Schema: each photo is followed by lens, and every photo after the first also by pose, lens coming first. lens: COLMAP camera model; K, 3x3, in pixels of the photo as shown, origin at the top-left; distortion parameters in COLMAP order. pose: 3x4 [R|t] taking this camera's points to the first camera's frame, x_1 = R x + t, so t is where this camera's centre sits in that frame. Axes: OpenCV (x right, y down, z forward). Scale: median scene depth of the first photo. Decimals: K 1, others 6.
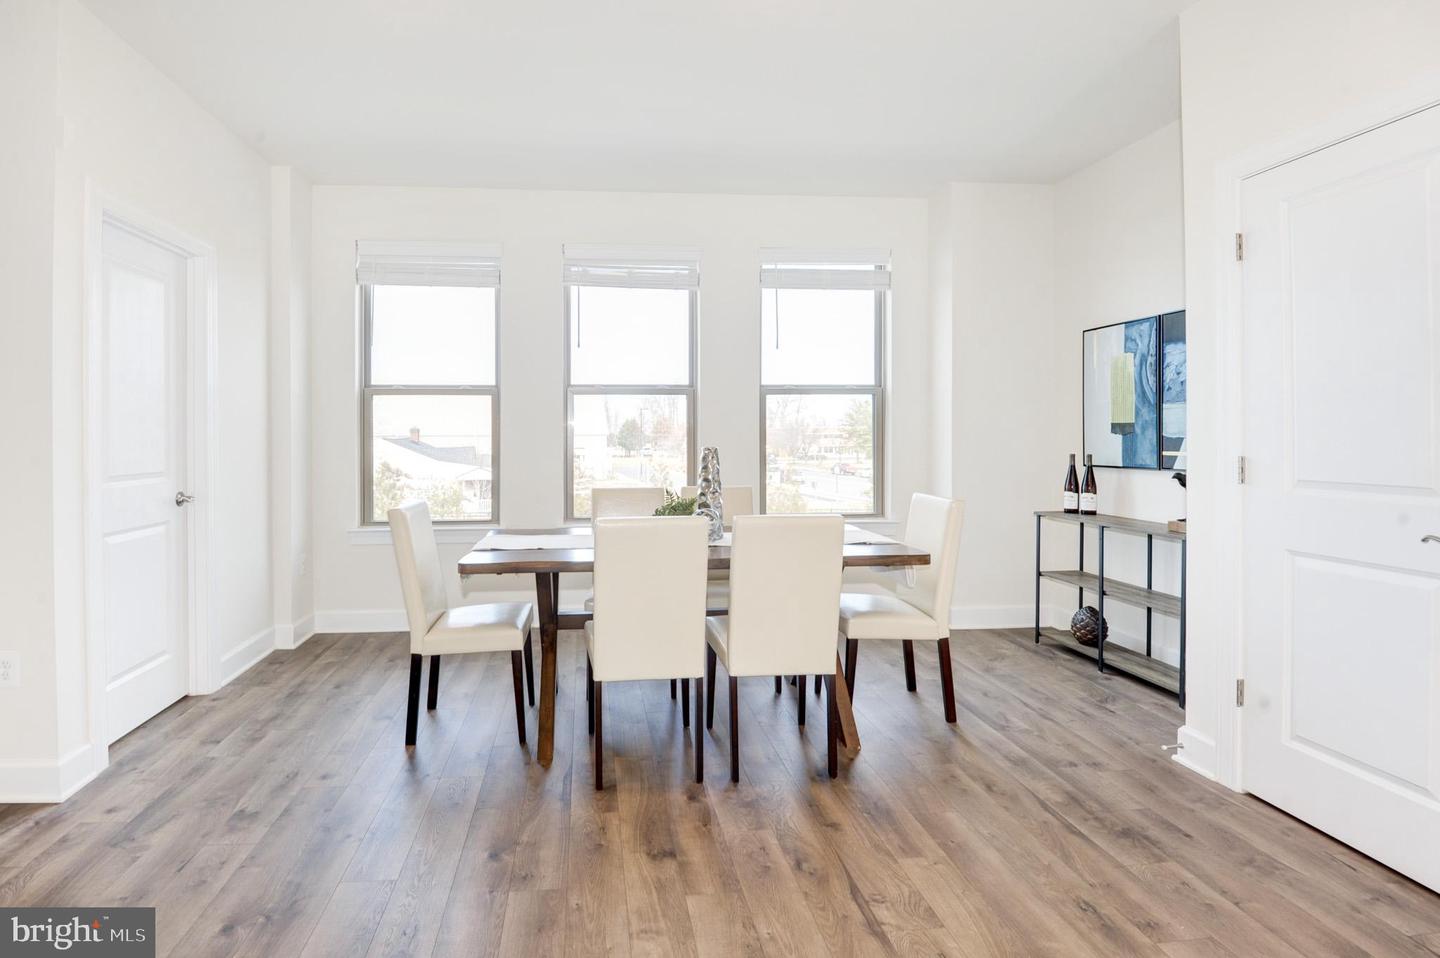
lens RADIAL K [[691.0, 0, 628.5], [0, 691.0, 452.4], [0, 0, 1]] dist [-0.020787, -0.002751]
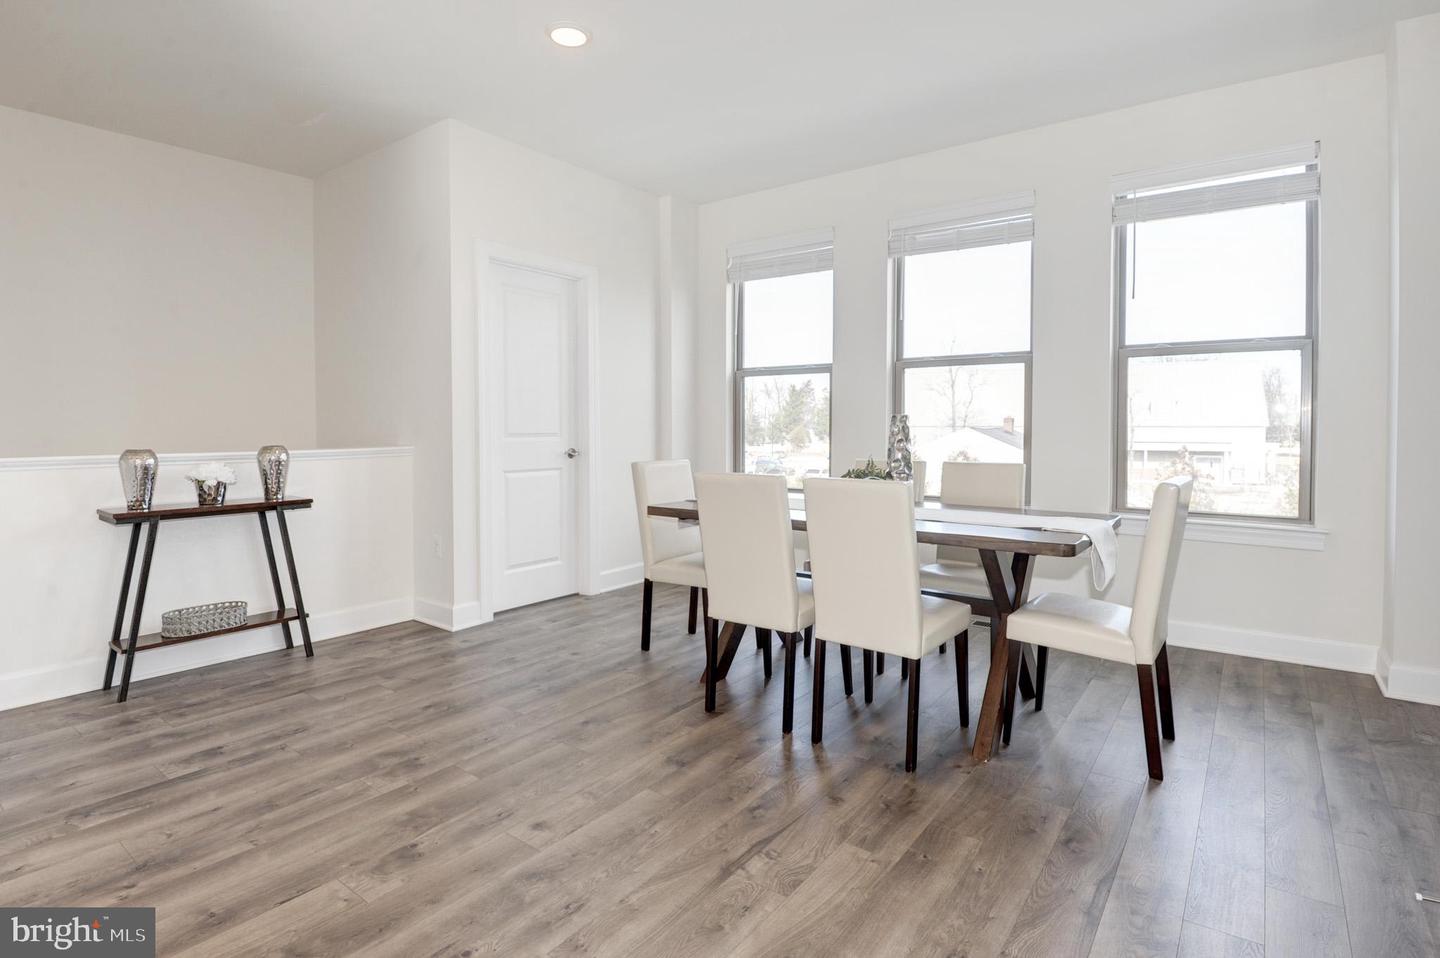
lens RADIAL K [[699.4, 0, 723.5], [0, 699.4, 437.9], [0, 0, 1]] dist [0.000886, 0.000762]
pose [[0.767787, 0.020826, -0.640367, 0.591715], [-0.008484, 0.999714, 0.022340, 0.002146], [0.640650, -0.011720, 0.767744, 0.092131]]
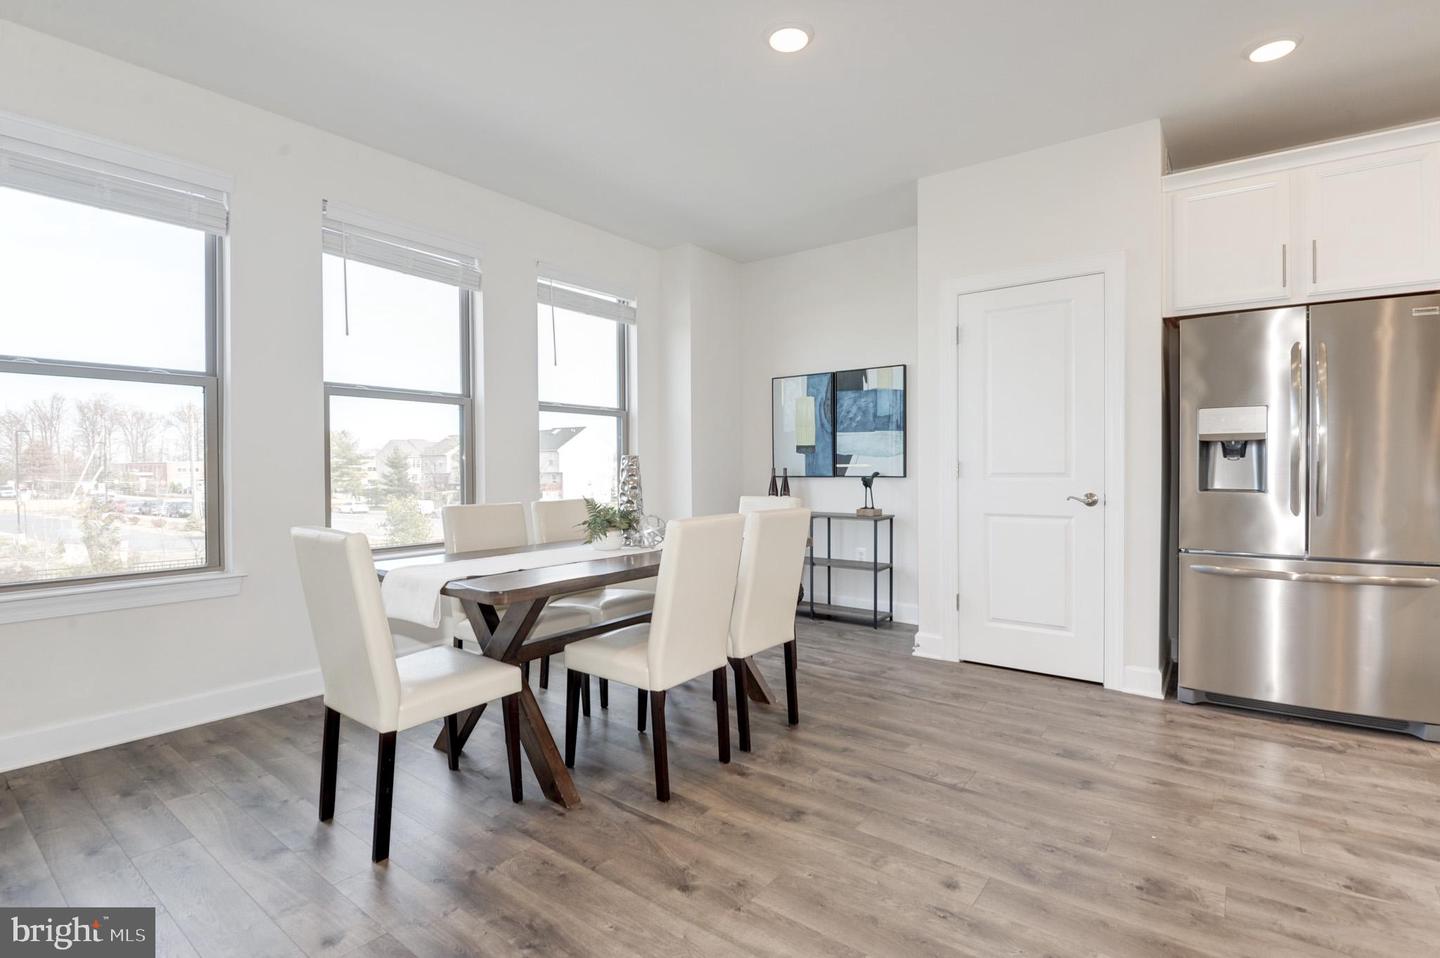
lens RADIAL K [[671.5, 0, 725.0], [0, 671.5, 489.7], [0, 0, 1]] dist [-0.018862, -0.009422]
pose [[0.663418, -0.023953, 0.747866, -0.558493], [0.014626, 0.999712, 0.019045, 0.026256], [-0.748106, -0.001697, 0.663577, 0.252863]]
